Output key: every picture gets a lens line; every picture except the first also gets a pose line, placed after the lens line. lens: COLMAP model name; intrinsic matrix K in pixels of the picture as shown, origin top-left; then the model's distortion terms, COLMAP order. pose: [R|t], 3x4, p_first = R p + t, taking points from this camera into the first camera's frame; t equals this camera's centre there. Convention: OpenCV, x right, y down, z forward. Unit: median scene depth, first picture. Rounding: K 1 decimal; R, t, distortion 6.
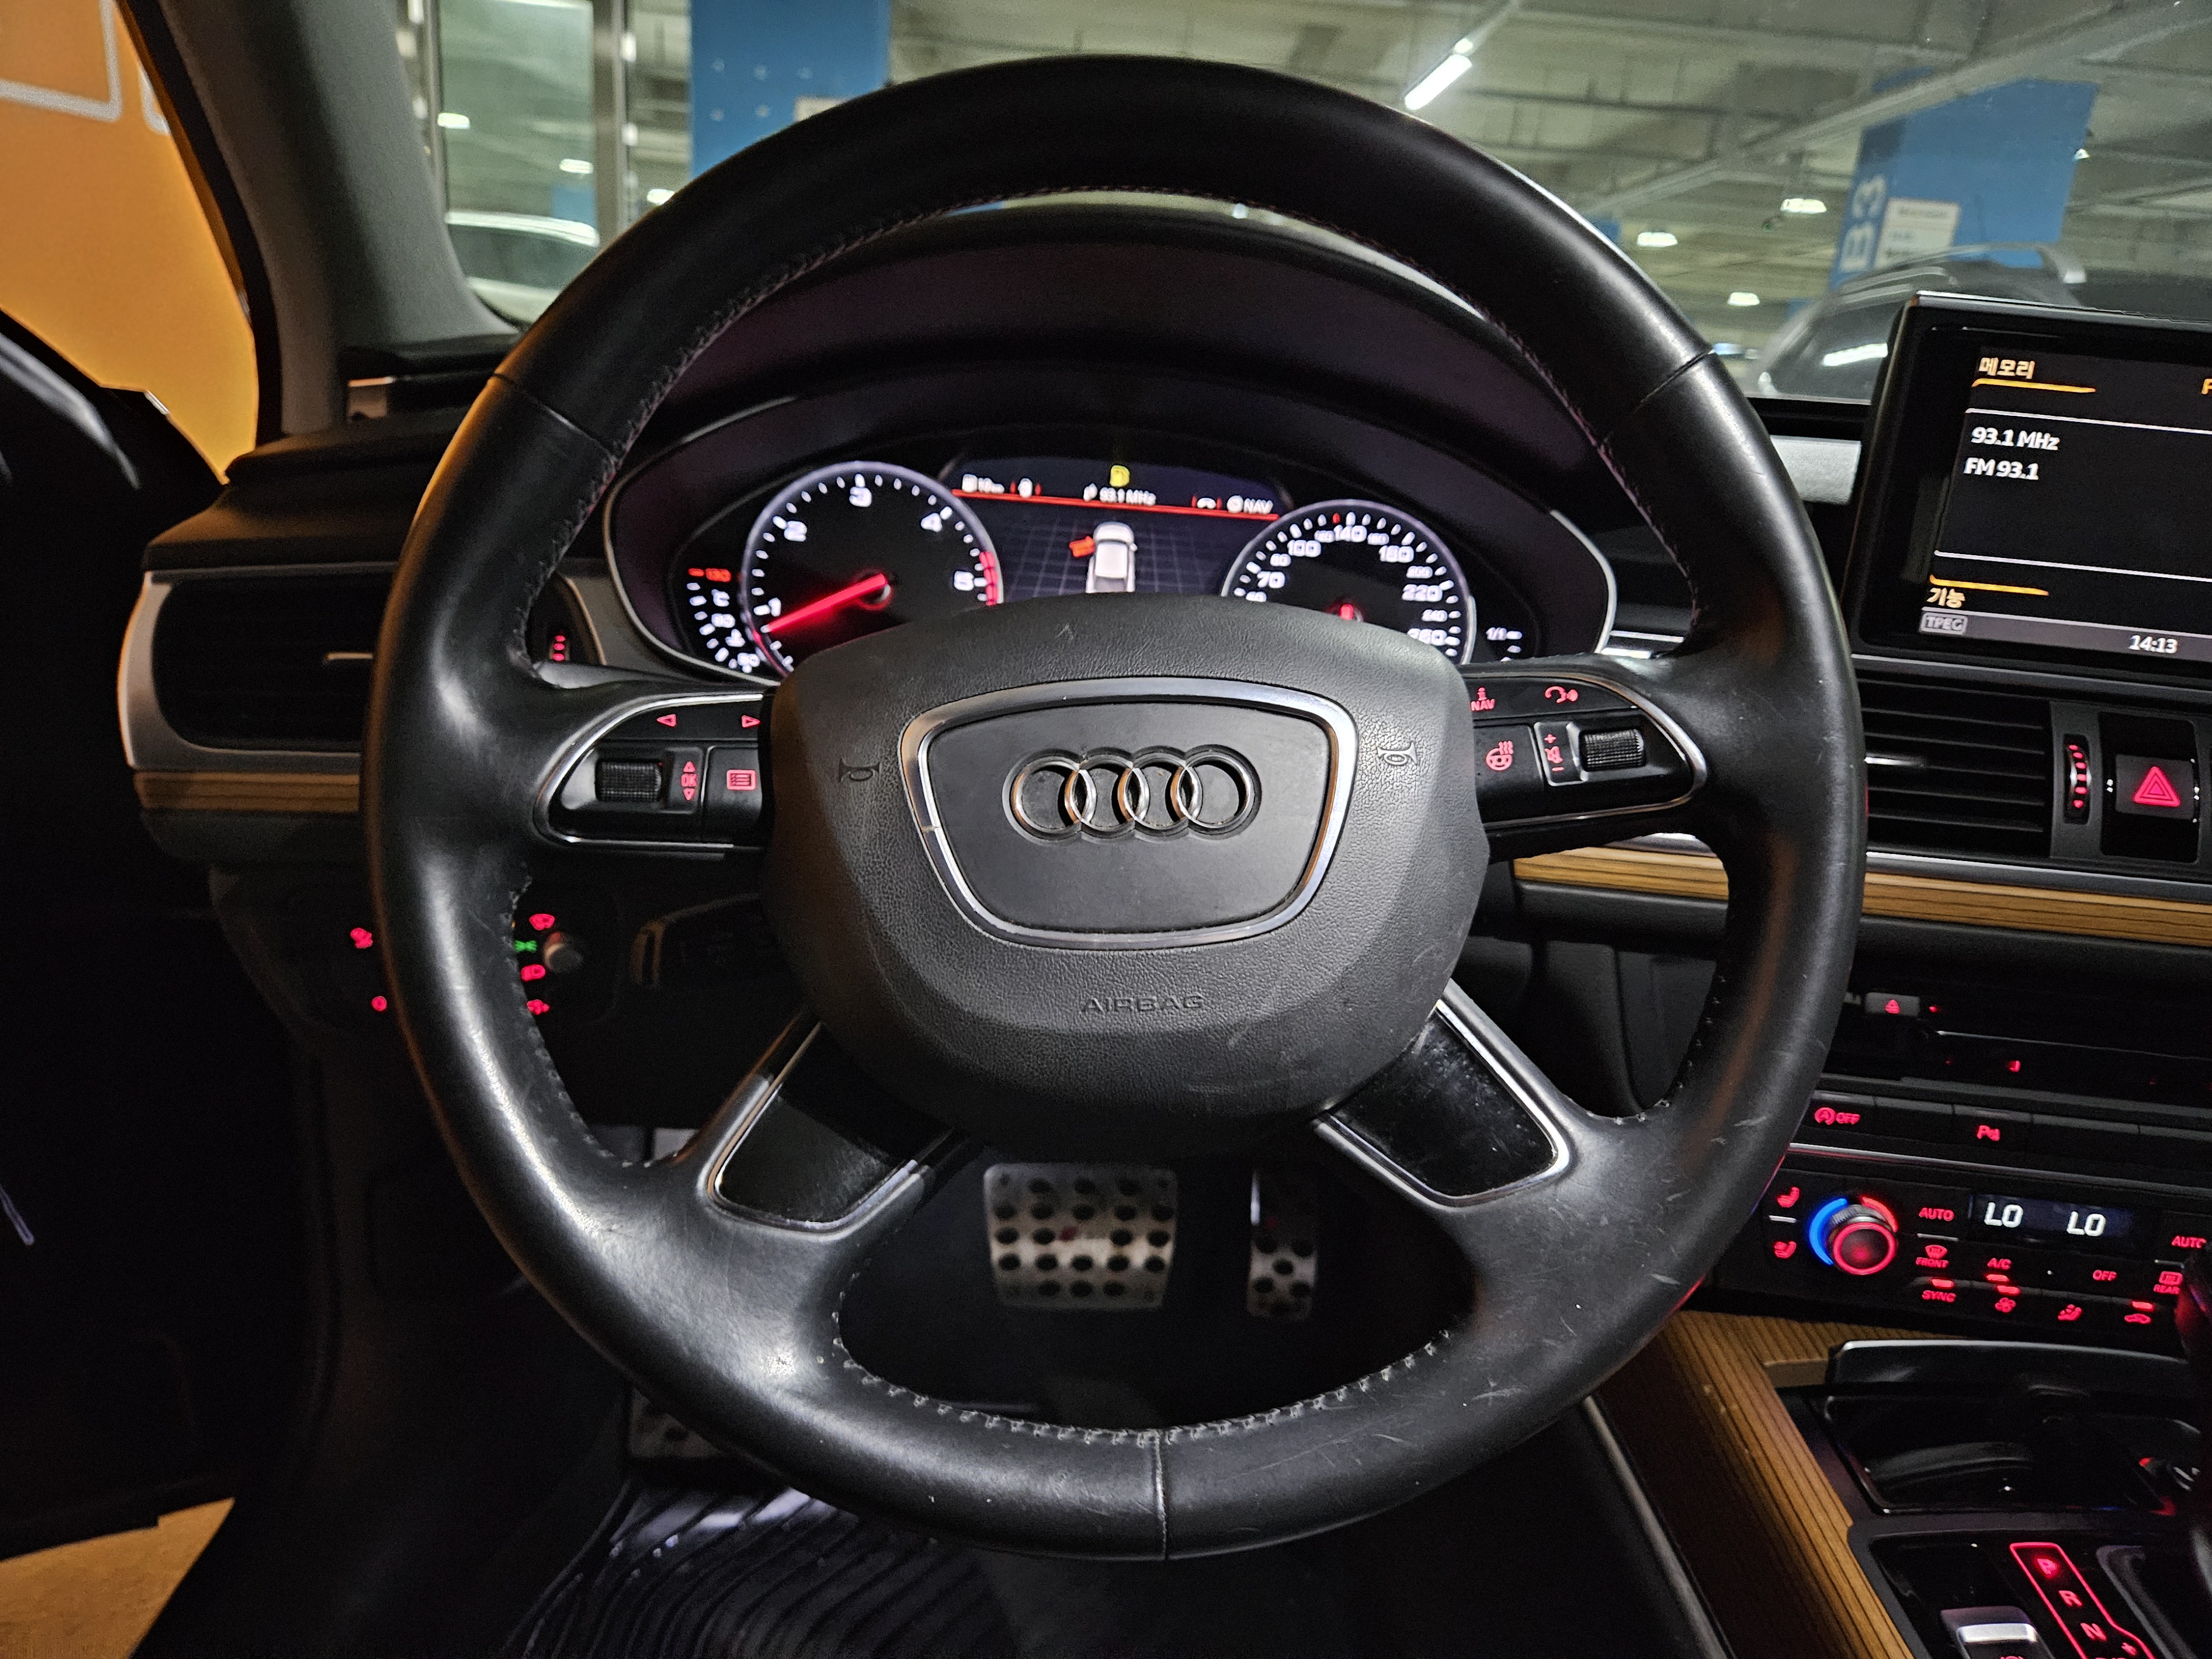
lens RADIAL K [[1490.4, 0, 1086.7], [0, 1490.4, 866.4], [0, 0, 1]] dist [0.047169, -0.046947]
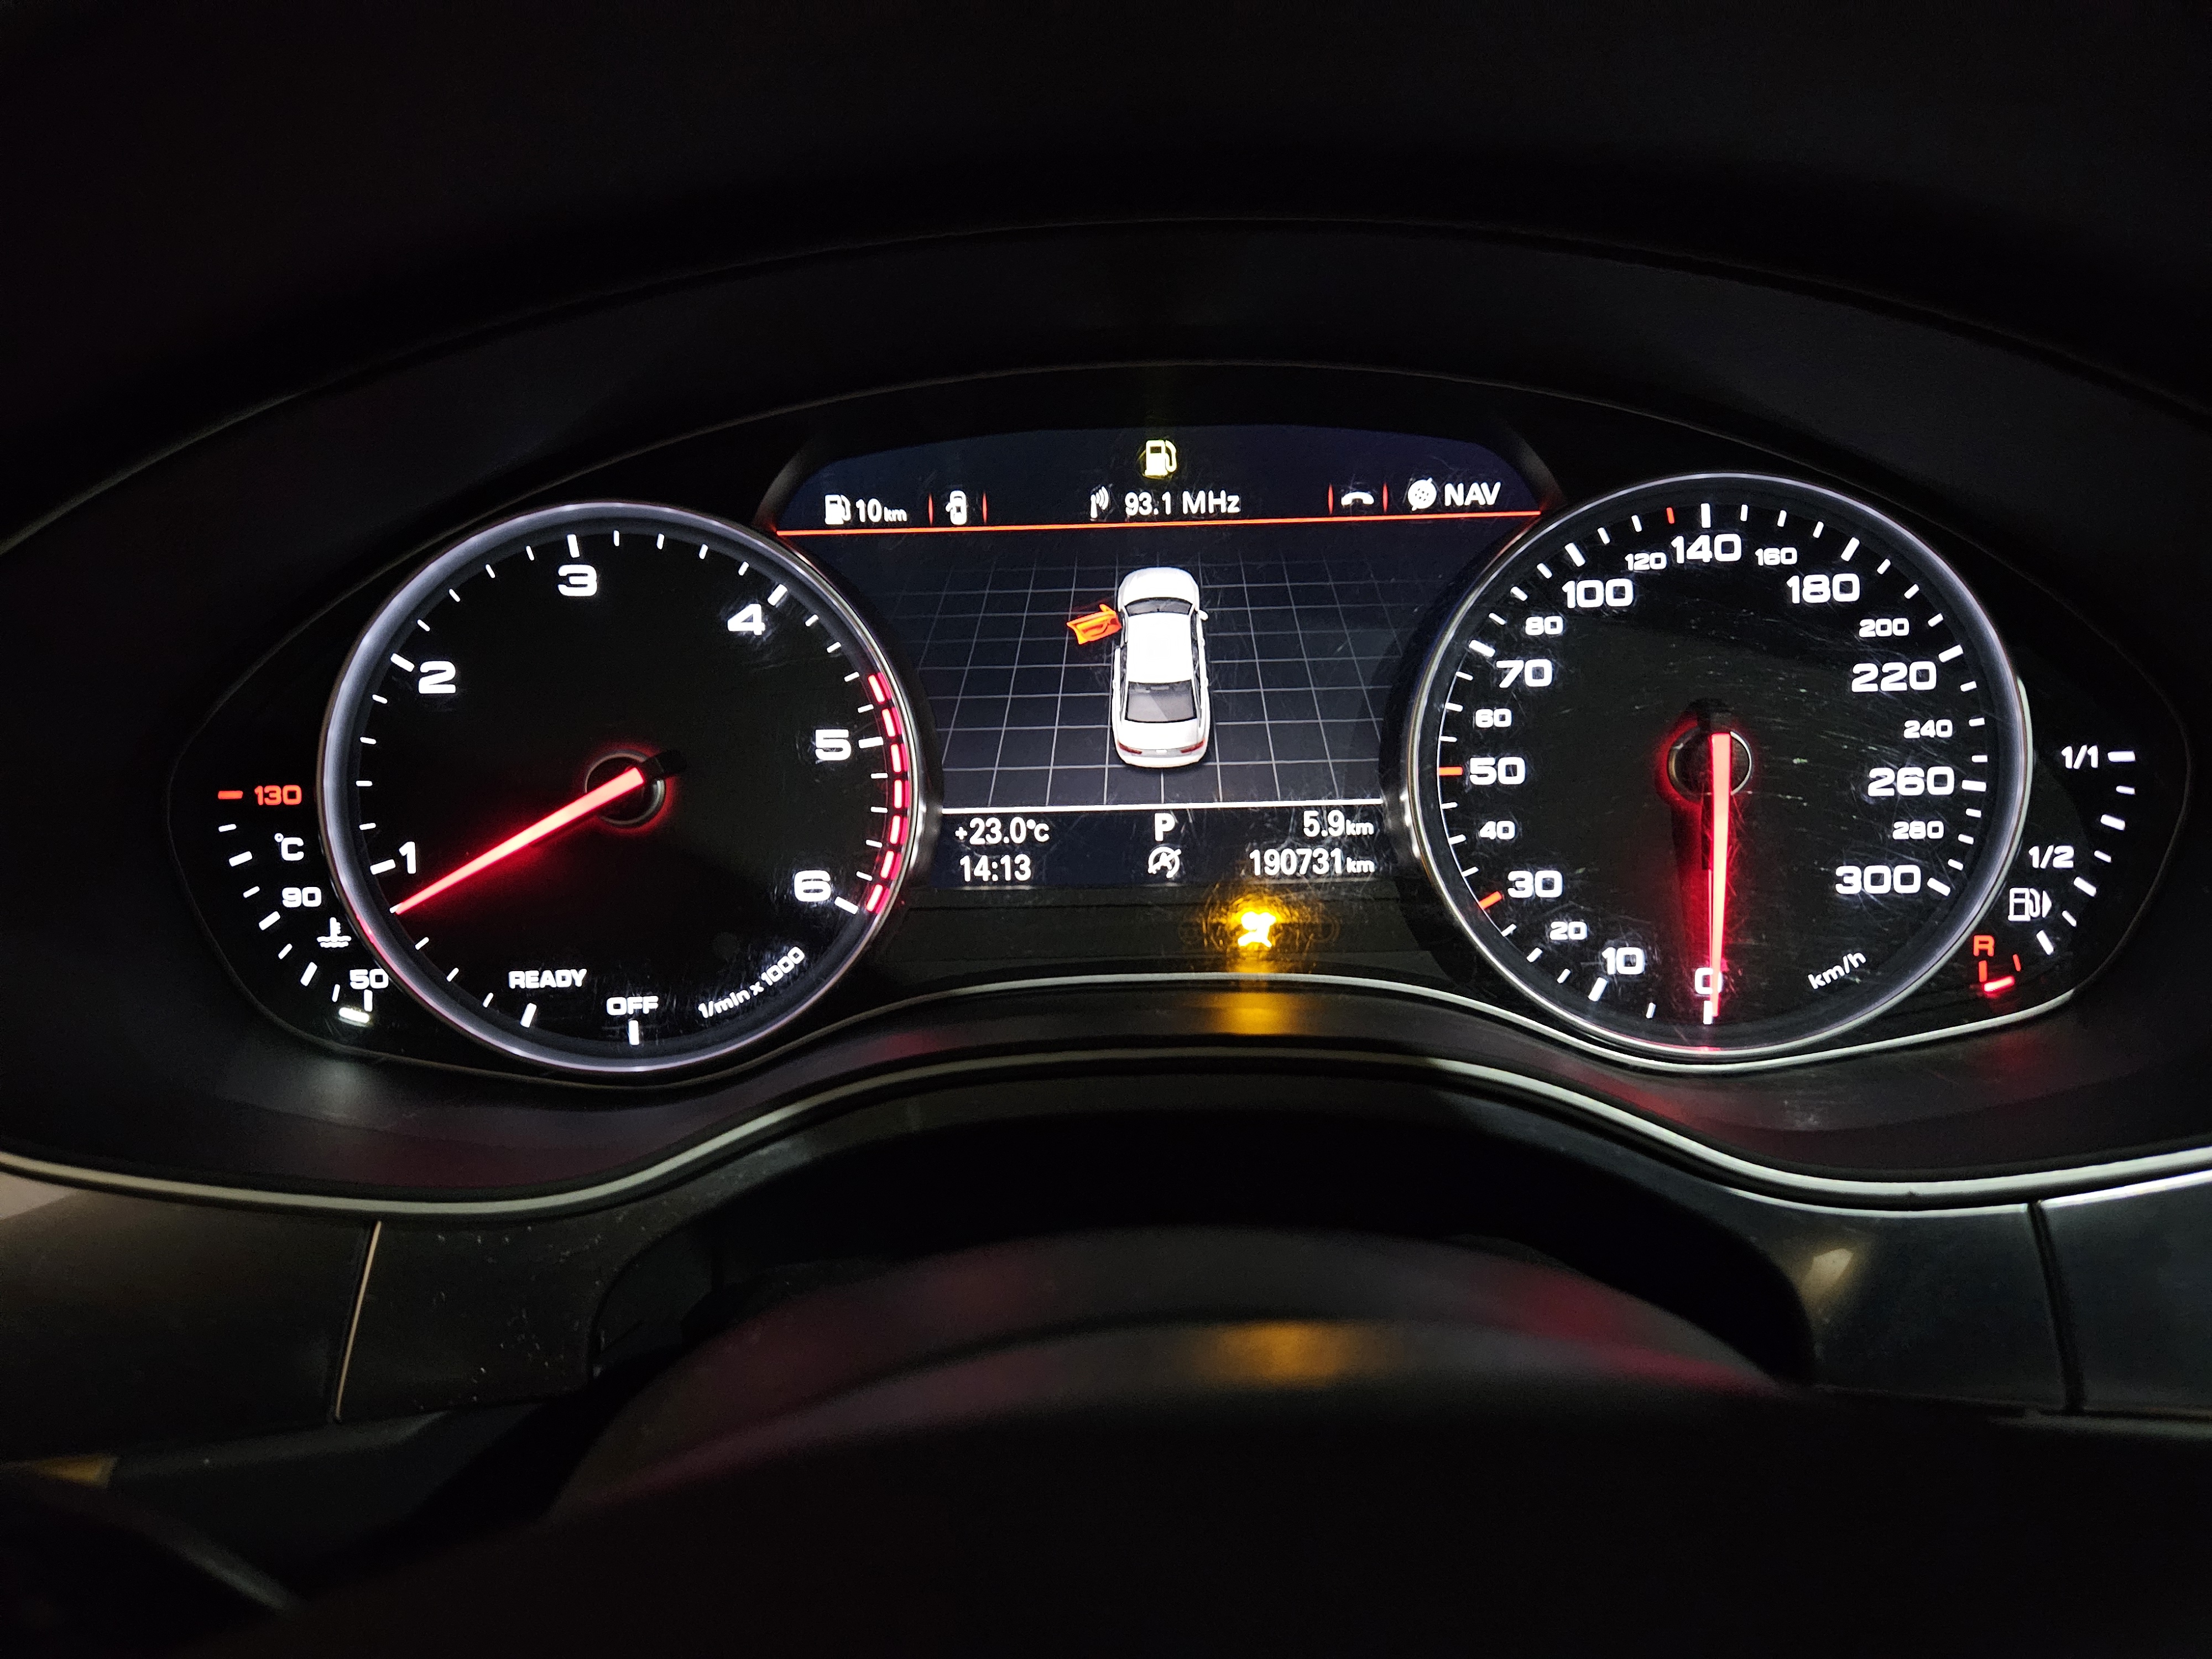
lens RADIAL K [[1490.4, 0, 1097.3], [0, 1490.4, 846.7], [0, 0, 1]] dist [0.047169, -0.046947]
pose [[0.994066, -0.085083, -0.067782, 0.024466], [0.091049, 0.991733, 0.090423, -0.194078], [0.059528, -0.096058, 0.993594, 0.557570]]
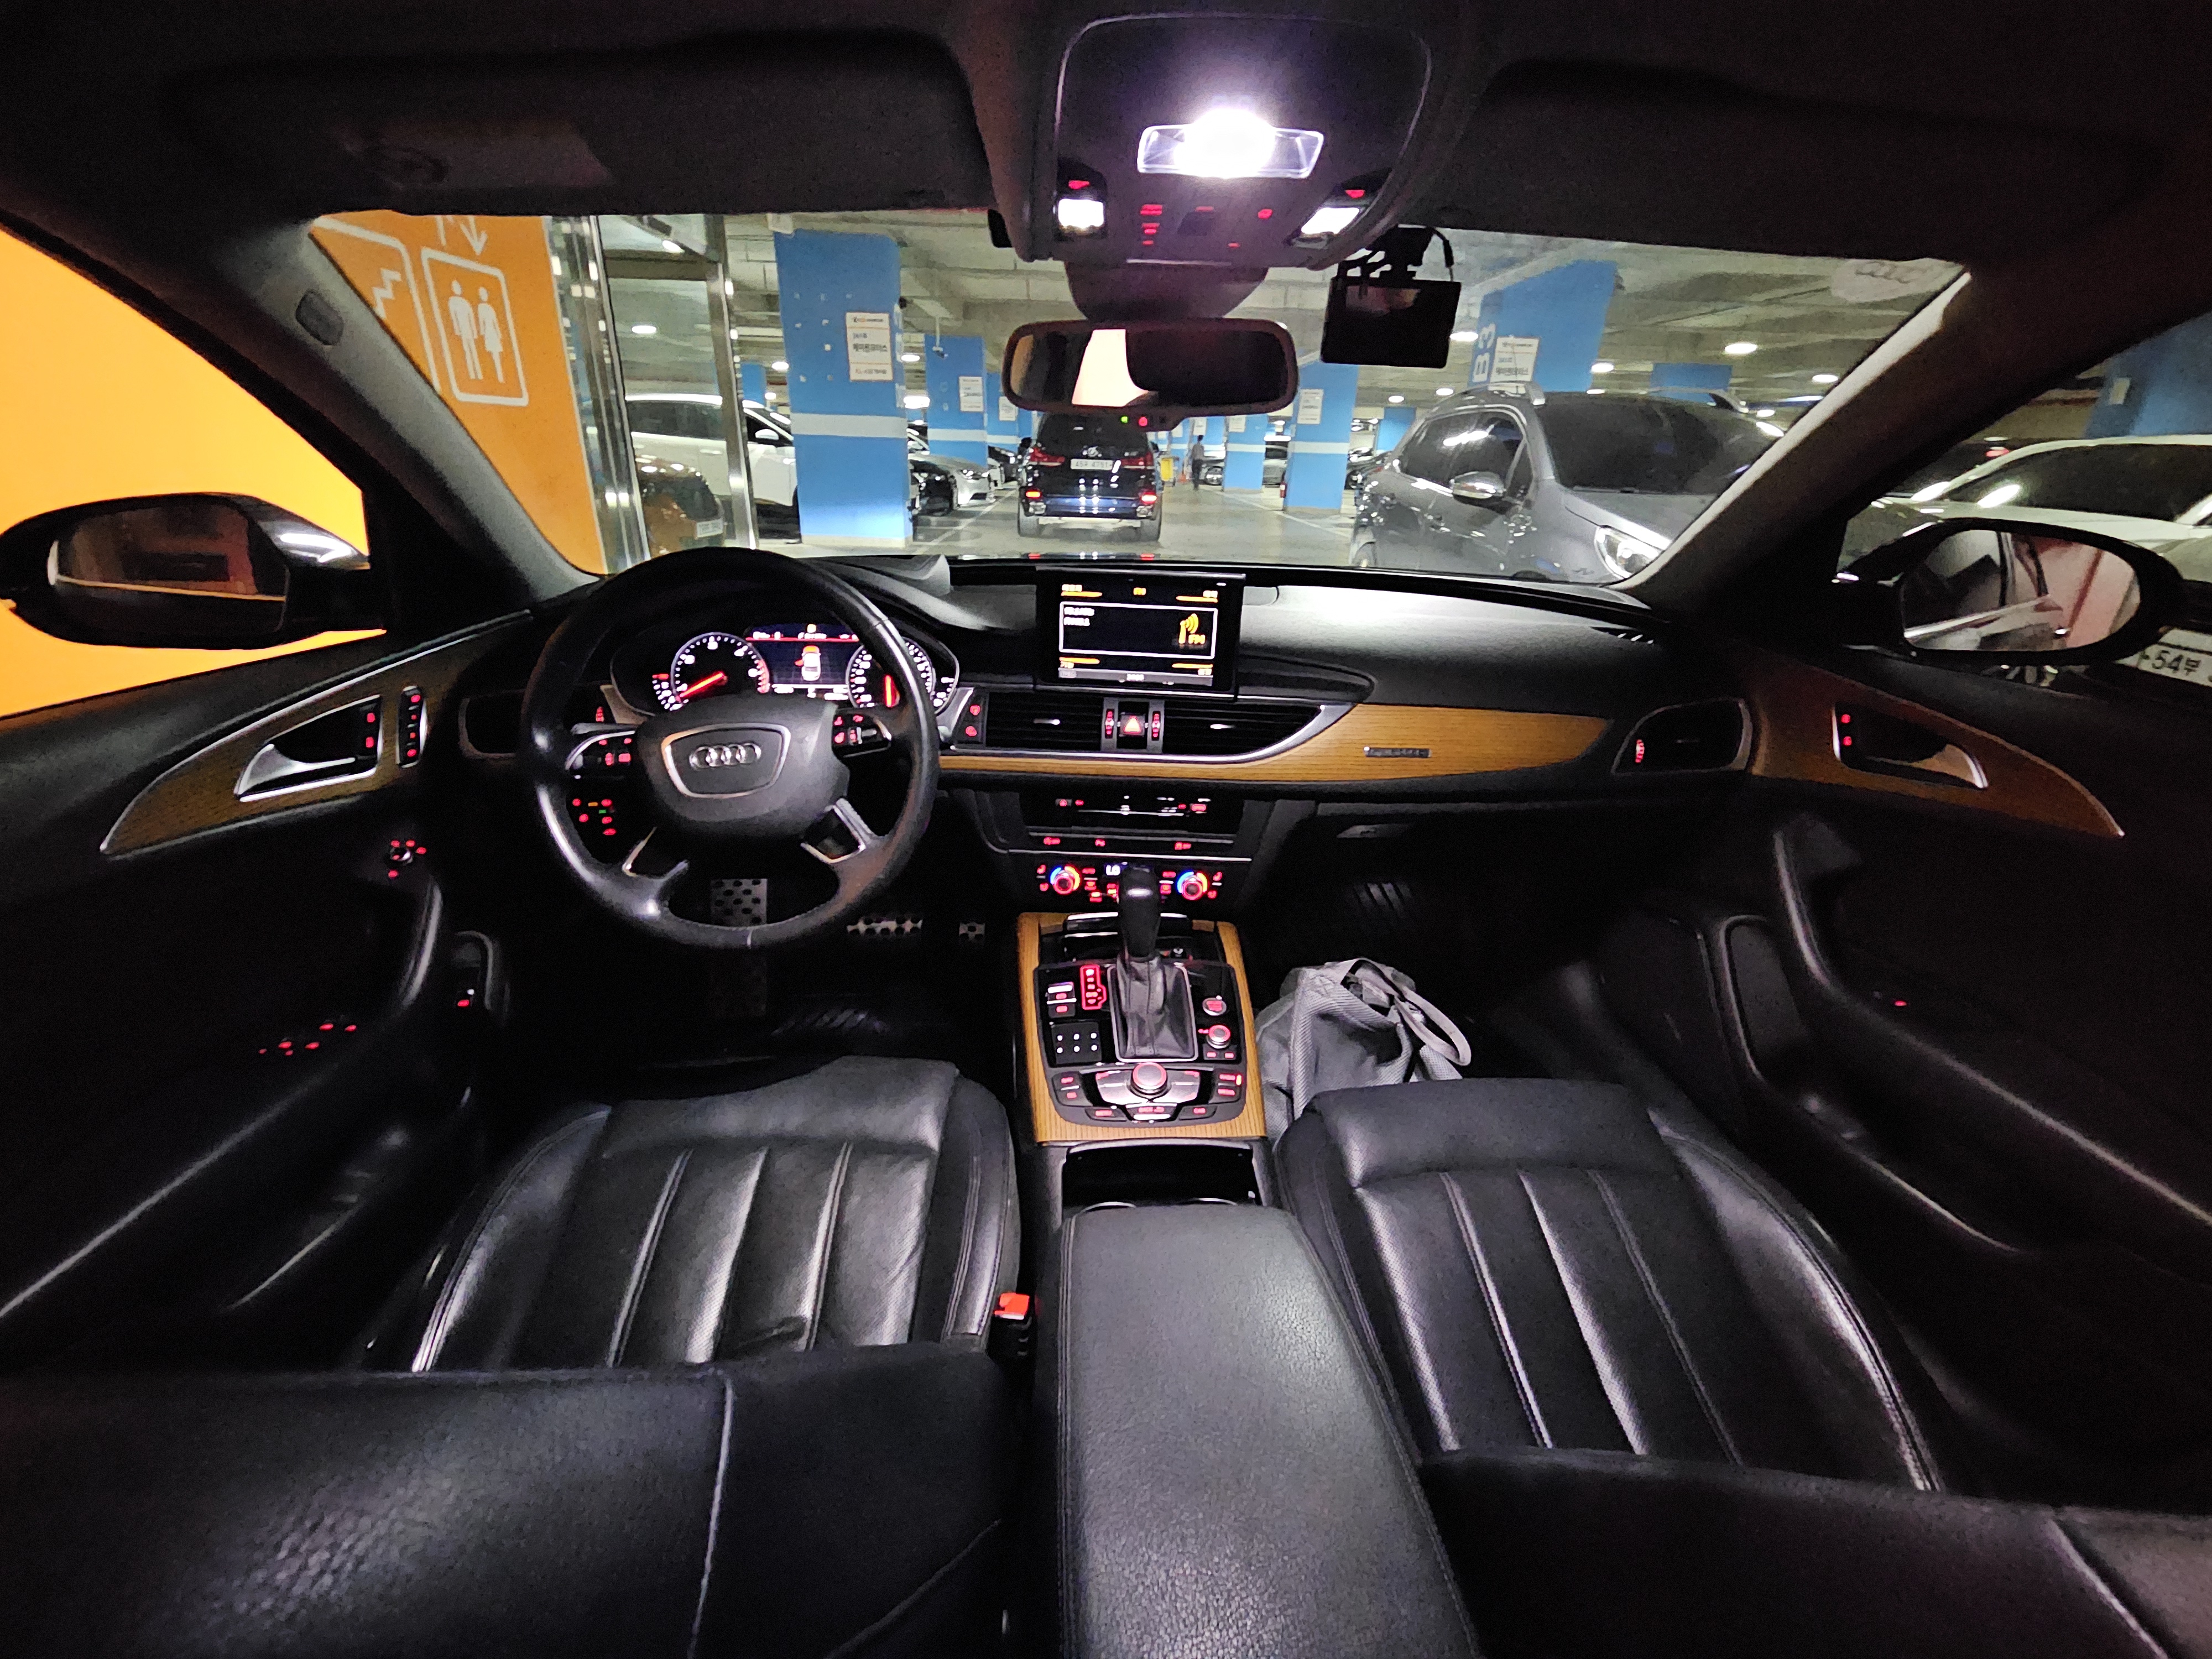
lens RADIAL K [[907.7, 0, 1109.7], [0, 907.7, 851.1], [0, 0, 1]] dist [-0.013021, 0.001432]
pose [[0.997693, -0.064772, 0.020310, 0.526993], [0.062393, 0.992873, 0.101538, 0.009725], [-0.026742, -0.100036, 0.994624, -0.735898]]
